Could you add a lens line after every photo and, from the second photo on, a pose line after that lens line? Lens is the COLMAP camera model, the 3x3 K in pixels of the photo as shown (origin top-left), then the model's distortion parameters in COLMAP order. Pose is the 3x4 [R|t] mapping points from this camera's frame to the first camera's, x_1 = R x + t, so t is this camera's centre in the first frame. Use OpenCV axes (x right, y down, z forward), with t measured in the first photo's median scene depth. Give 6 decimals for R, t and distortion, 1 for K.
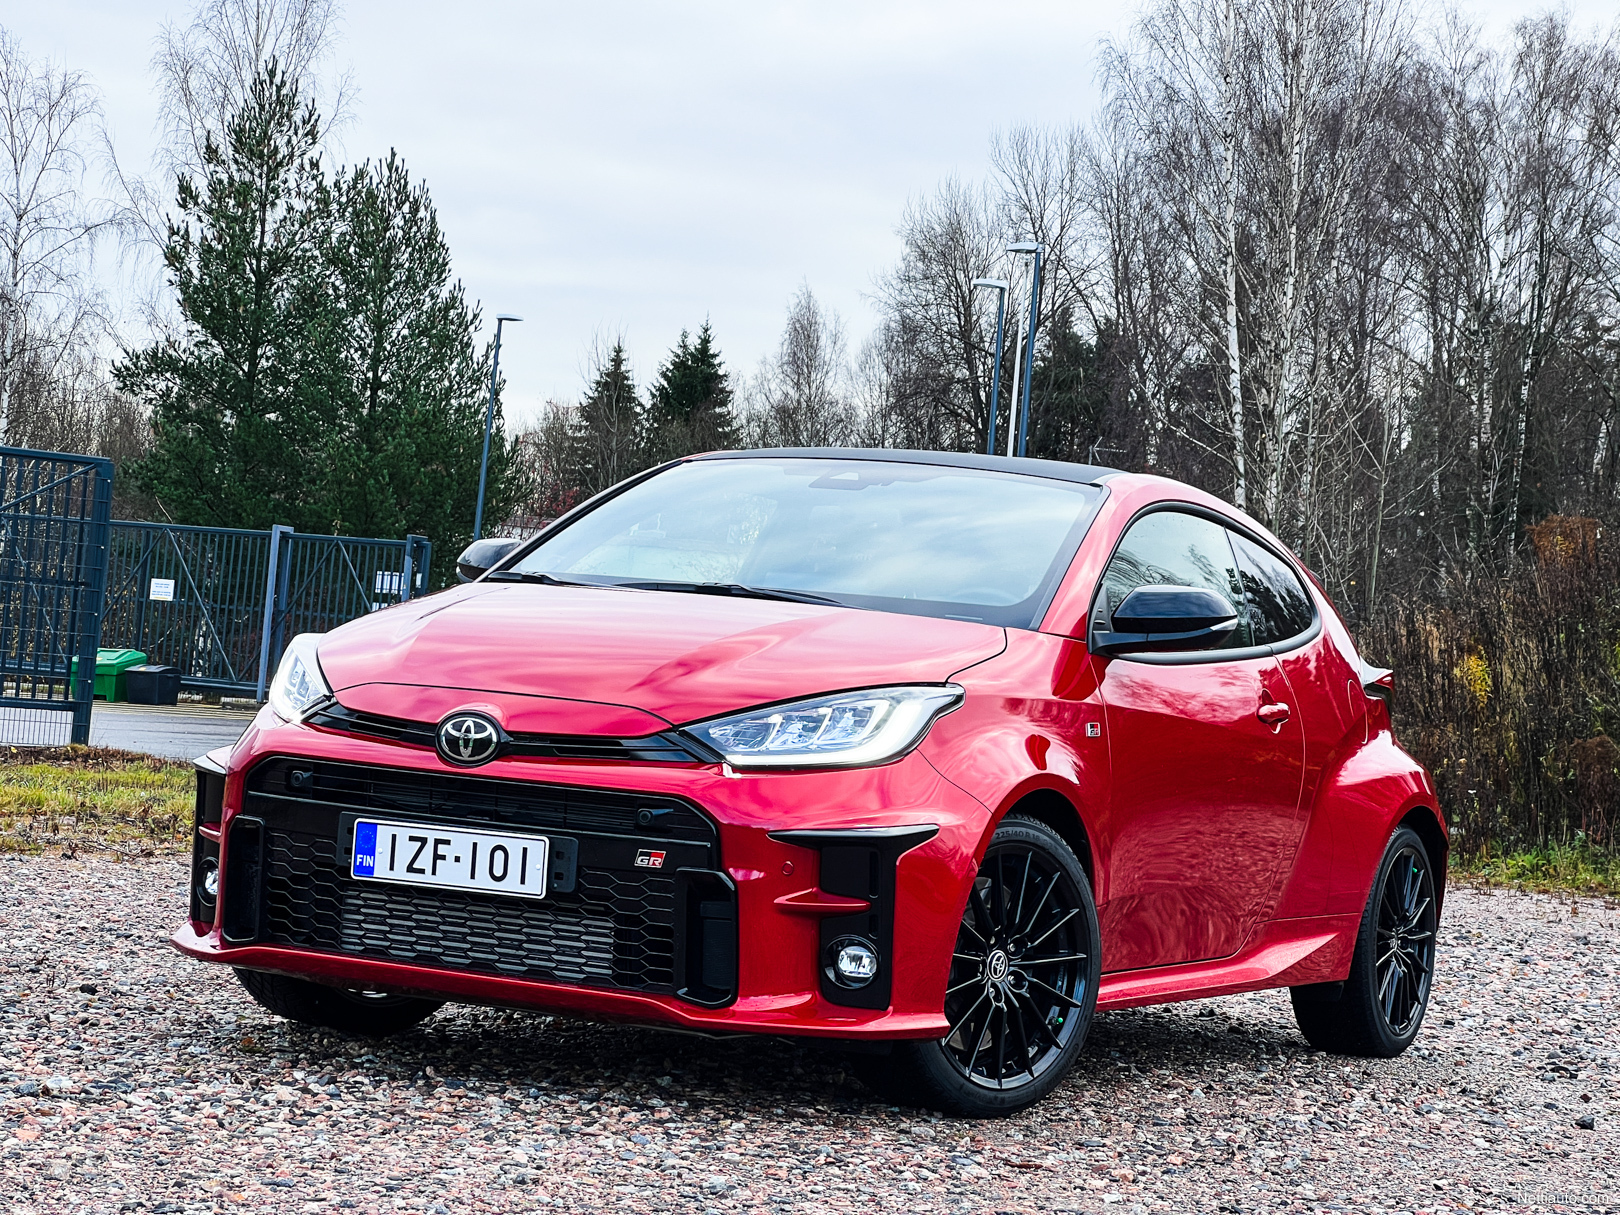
lens RADIAL K [[3669.0, 0, 810.9], [0, 3669.0, 605.4], [0, 0, 1]] dist [-0.022564, 0.000000]
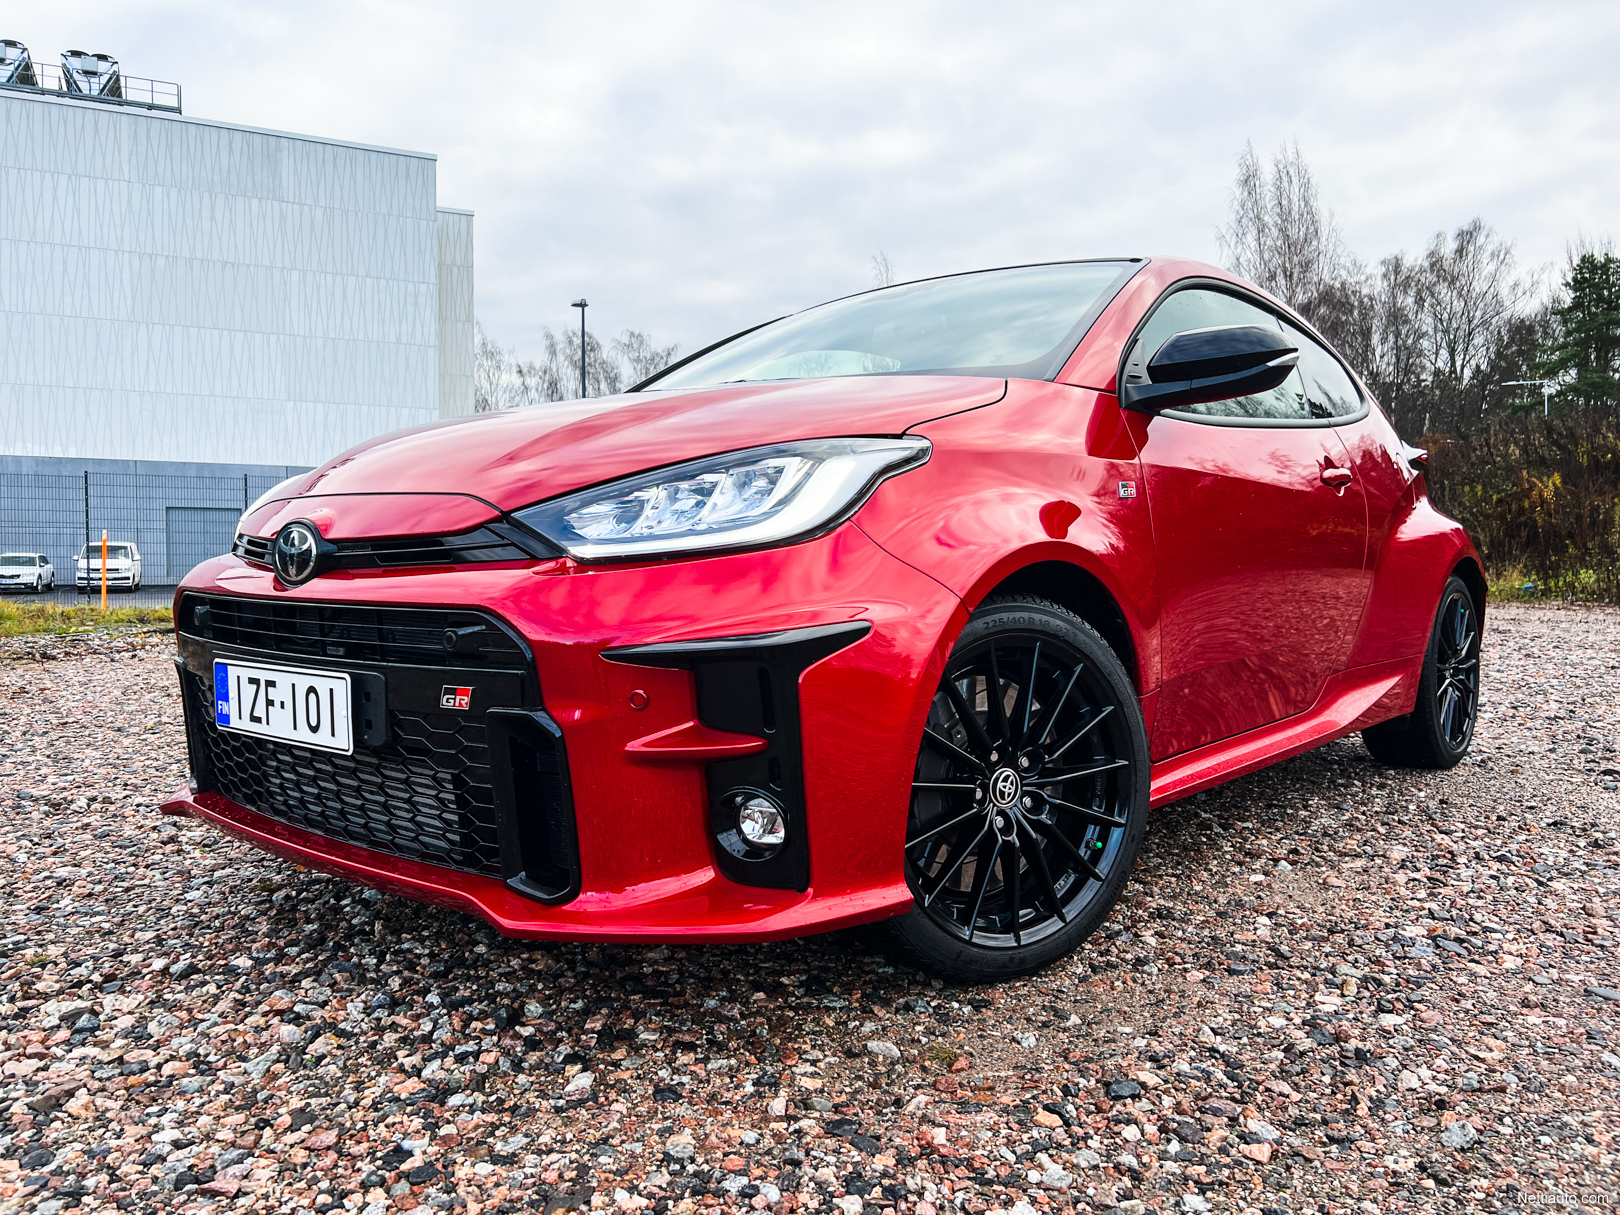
lens RADIAL K [[1261.5, 0, 801.4], [0, 1261.5, 609.0], [0, 0, 1]] dist [0.022393, -0.024351]
pose [[0.966343, -0.070315, -0.247462, 0.078338], [0.085890, 0.994910, 0.052706, 0.041670], [0.242496, -0.072187, 0.967463, 0.728283]]
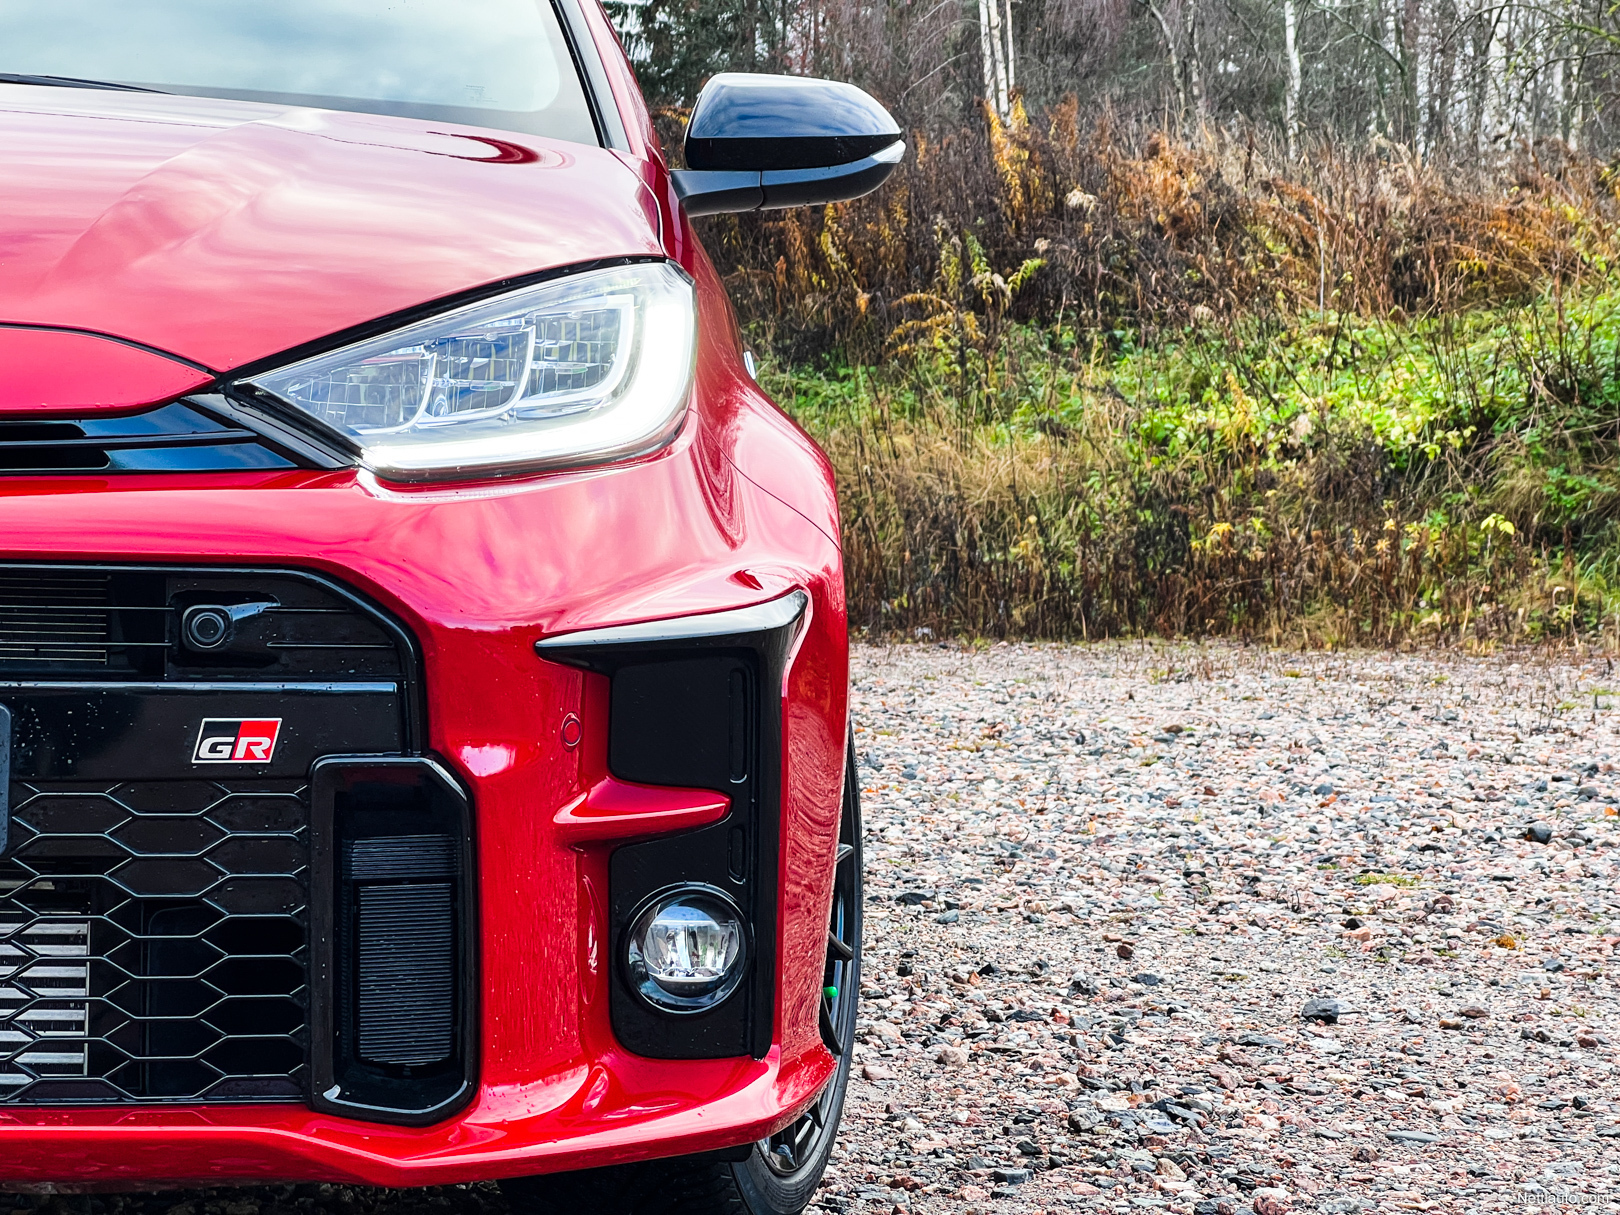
lens RADIAL K [[3669.0, 0, 810.2], [0, 3669.0, 605.8], [0, 0, 1]] dist [-0.022564, 0.000000]
pose [[0.869536, -0.077862, 0.487693, -0.158686], [0.039842, 0.995335, 0.087873, 0.024641], [-0.492260, -0.056978, 0.868582, 0.617139]]
